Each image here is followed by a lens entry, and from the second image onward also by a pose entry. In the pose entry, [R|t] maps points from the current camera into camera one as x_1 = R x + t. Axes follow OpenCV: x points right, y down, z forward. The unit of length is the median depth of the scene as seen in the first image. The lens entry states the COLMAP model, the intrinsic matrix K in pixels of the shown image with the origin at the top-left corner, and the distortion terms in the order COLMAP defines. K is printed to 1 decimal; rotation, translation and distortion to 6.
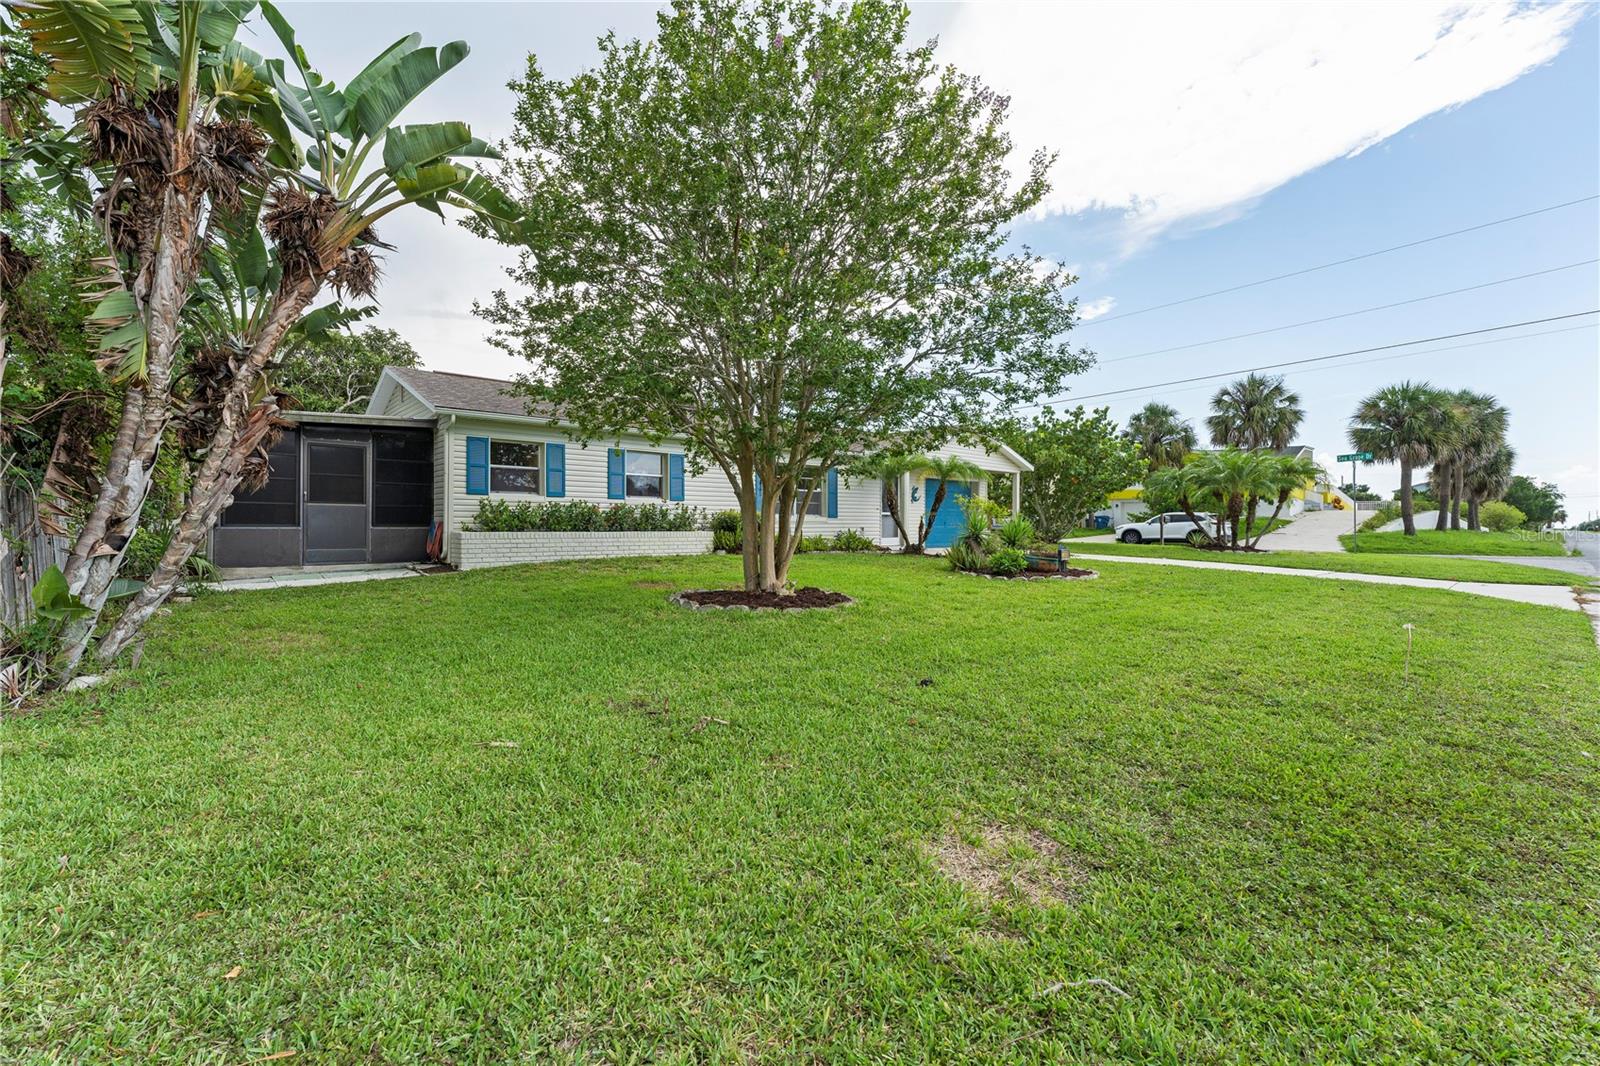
lens RADIAL K [[680.6, 0, 800.0], [0, 680.6, 533.0], [0, 0, 1]] dist [0.001759, 0.000412]
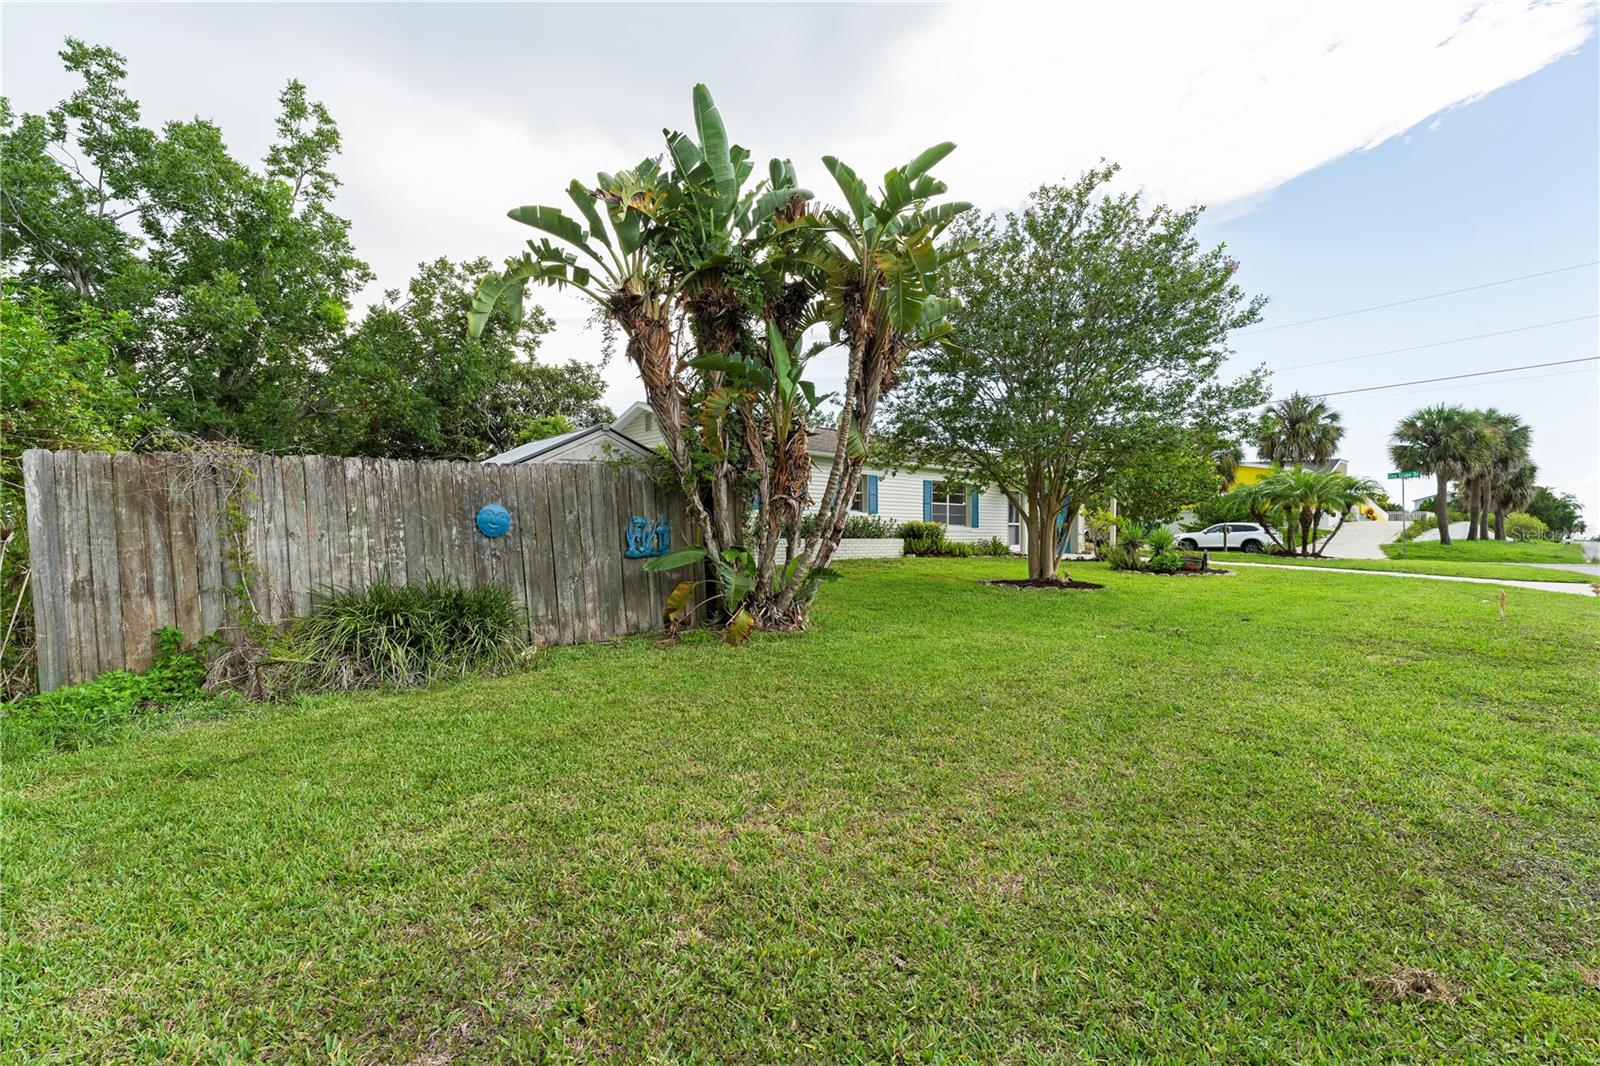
lens RADIAL K [[730.6, 0, 800.0], [0, 730.6, 533.0], [0, 0, 1]] dist [0.001676, 0.000105]
pose [[0.999739, 0.002973, 0.022650, -0.154592], [-0.002700, 0.999923, -0.012100, 0.001716], [-0.022684, 0.012036, 0.999670, -0.136733]]
